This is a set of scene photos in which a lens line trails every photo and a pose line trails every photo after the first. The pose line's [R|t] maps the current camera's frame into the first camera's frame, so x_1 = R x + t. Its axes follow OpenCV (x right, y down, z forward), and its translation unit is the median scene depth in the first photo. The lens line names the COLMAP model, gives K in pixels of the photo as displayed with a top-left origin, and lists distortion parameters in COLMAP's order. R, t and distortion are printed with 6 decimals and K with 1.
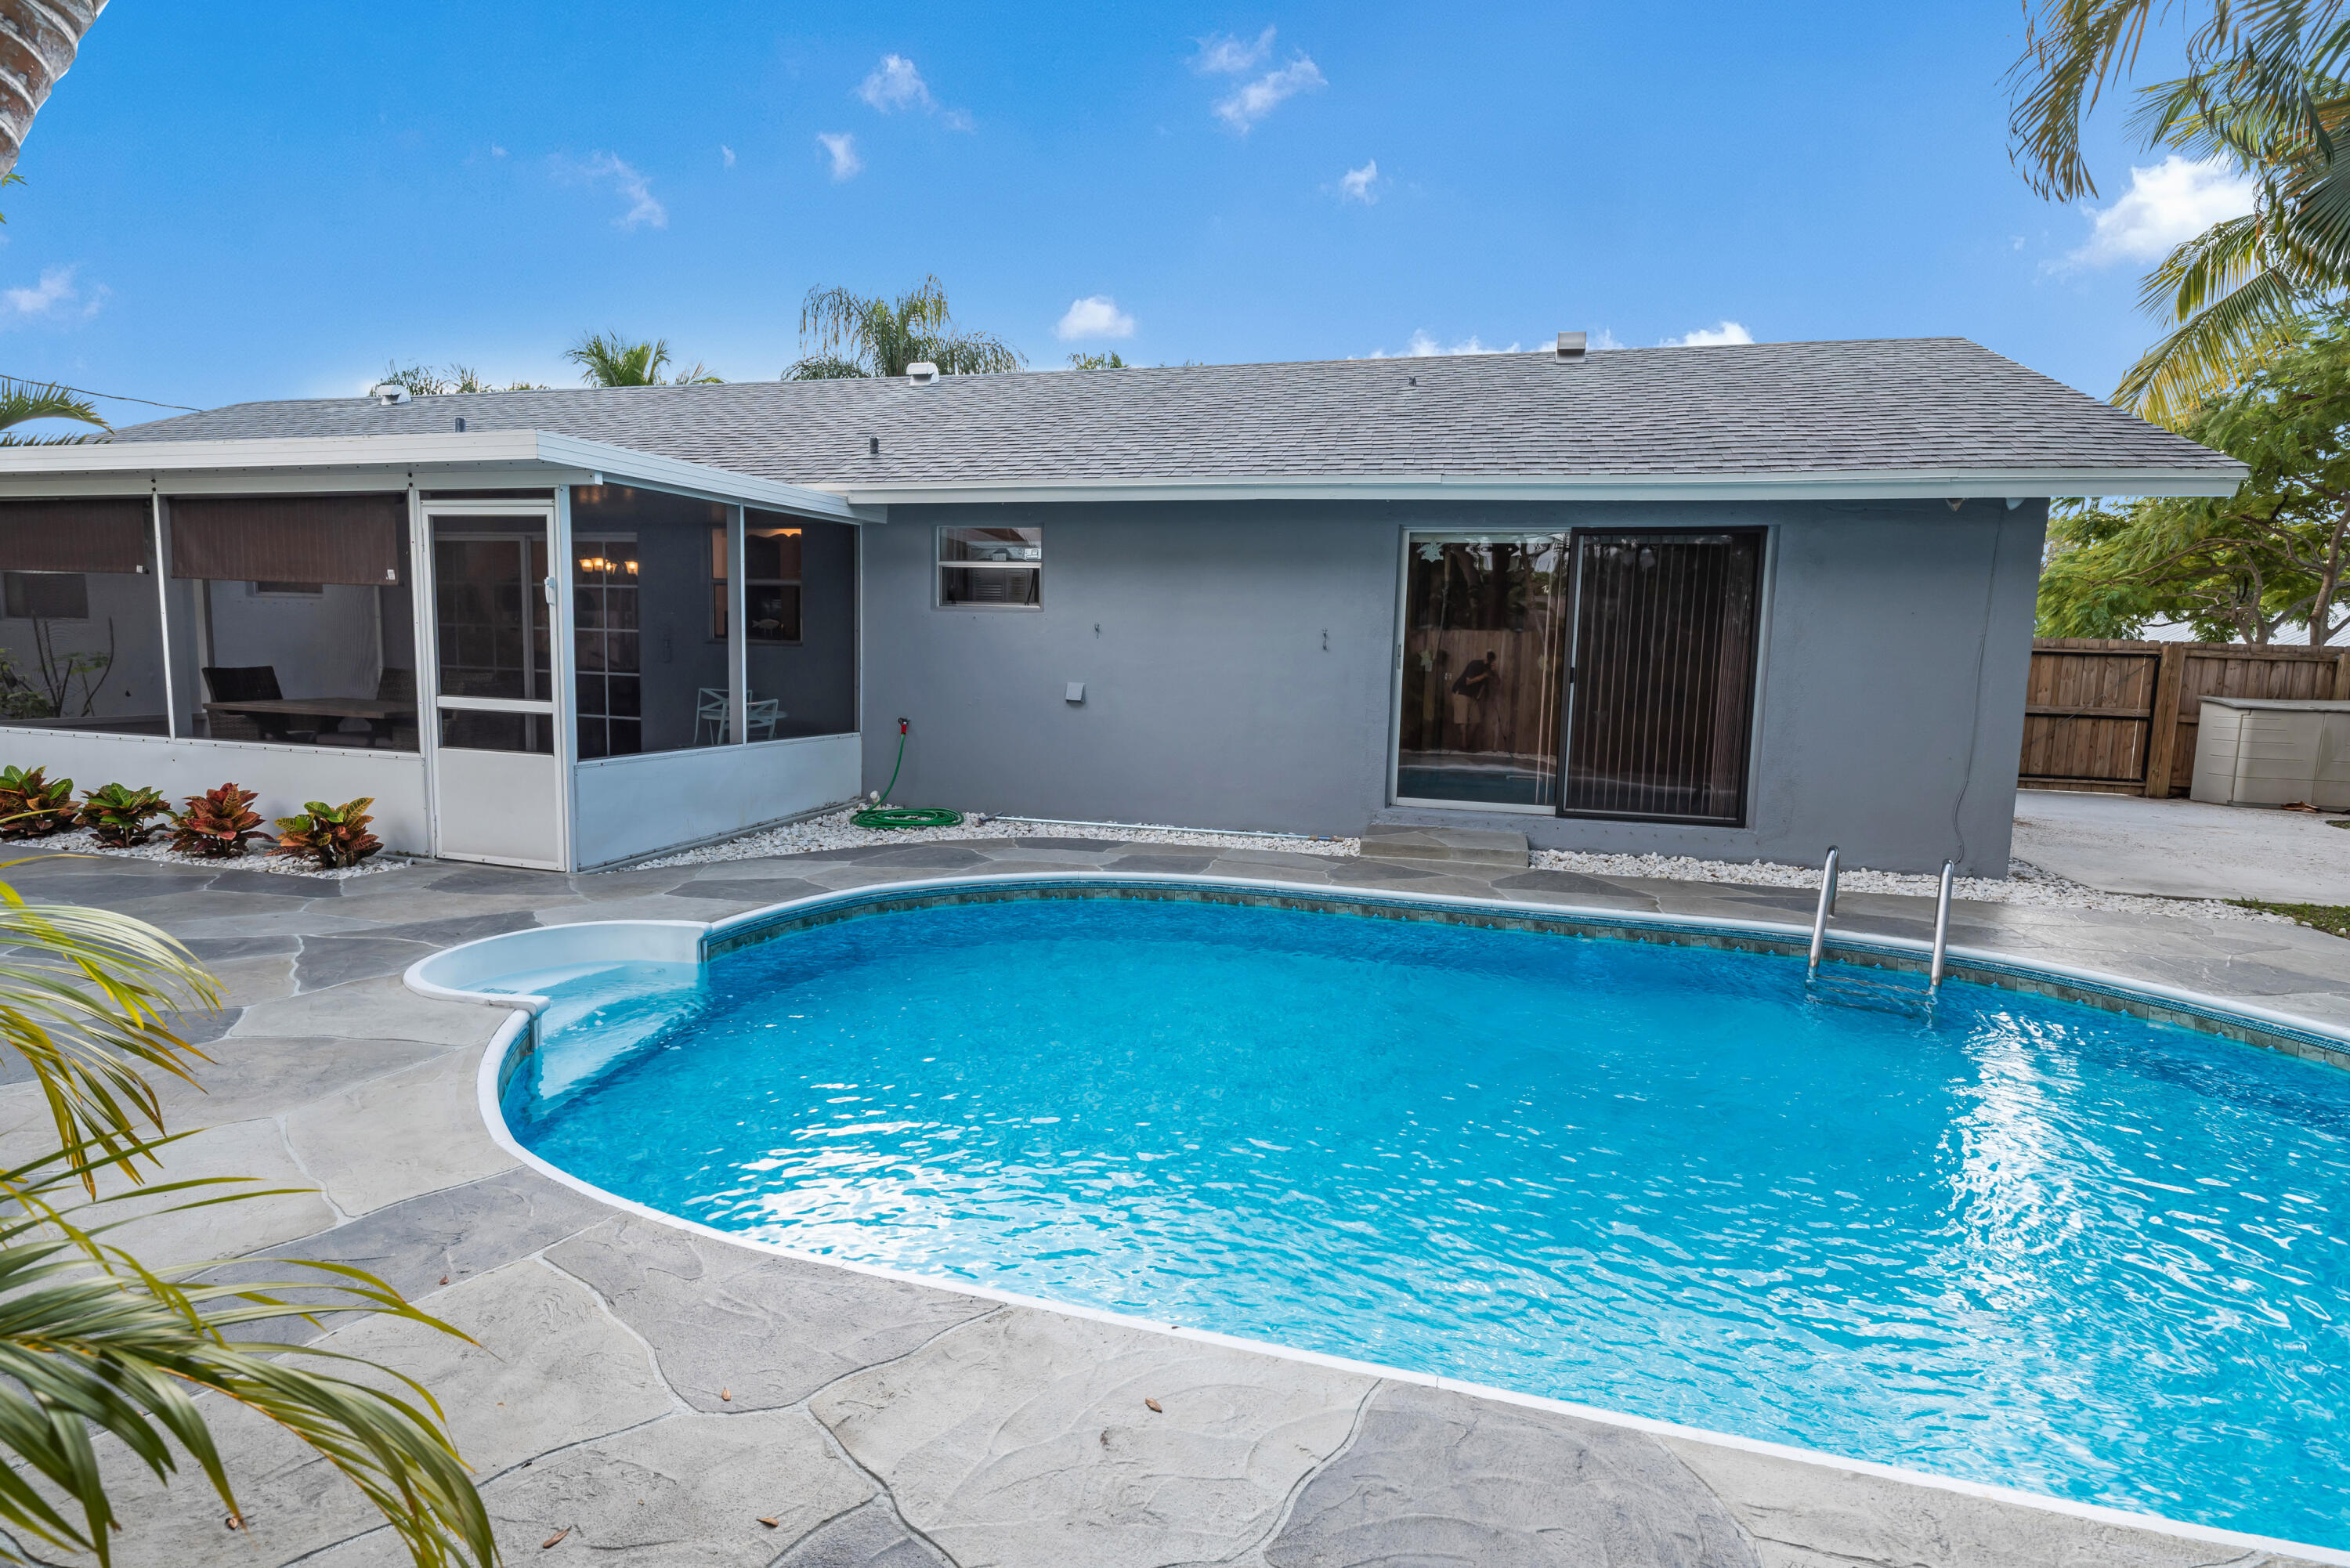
lens RADIAL K [[1164.6, 0, 1173.2], [0, 1164.6, 779.5], [0, 0, 1]] dist [-0.000803, -0.000525]
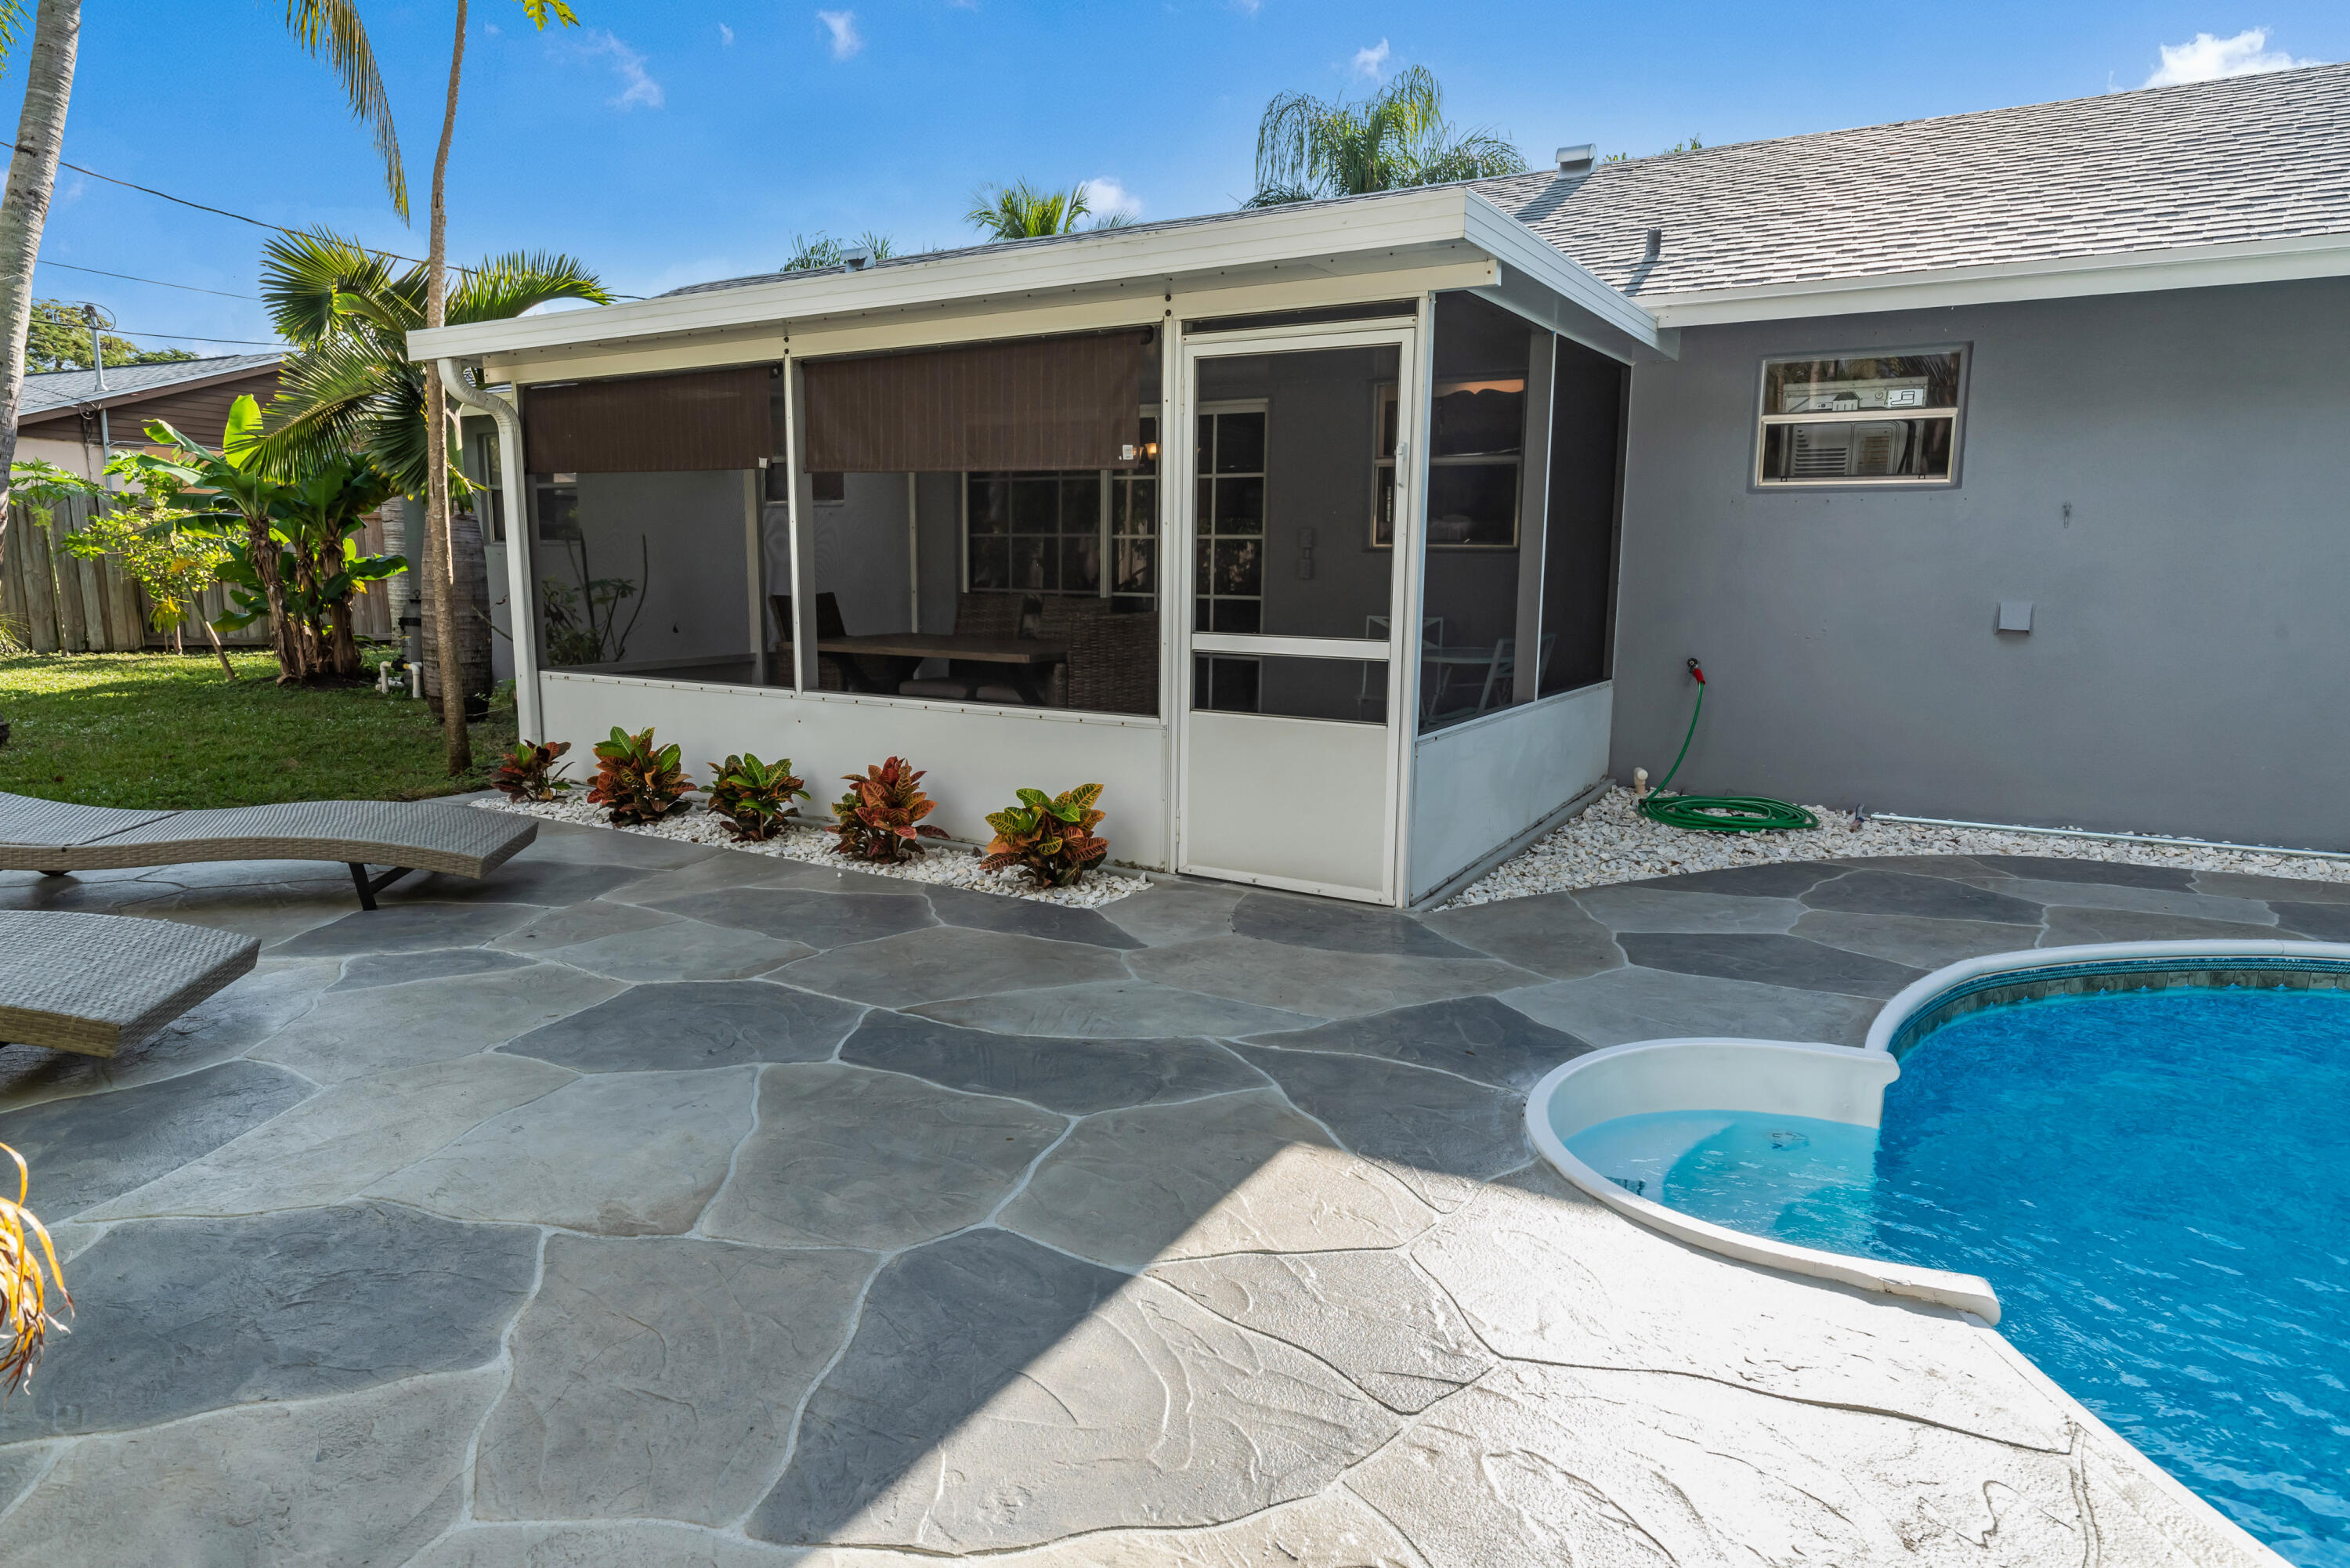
lens RADIAL K [[1417.1, 0, 1173.7], [0, 1417.1, 785.2], [0, 0, 1]] dist [-0.002885, -0.000341]
pose [[0.961880, 0.022145, -0.272572, -0.414919], [-0.009690, 0.998850, 0.046956, -0.022588], [0.273299, -0.042525, 0.960989, 0.210766]]
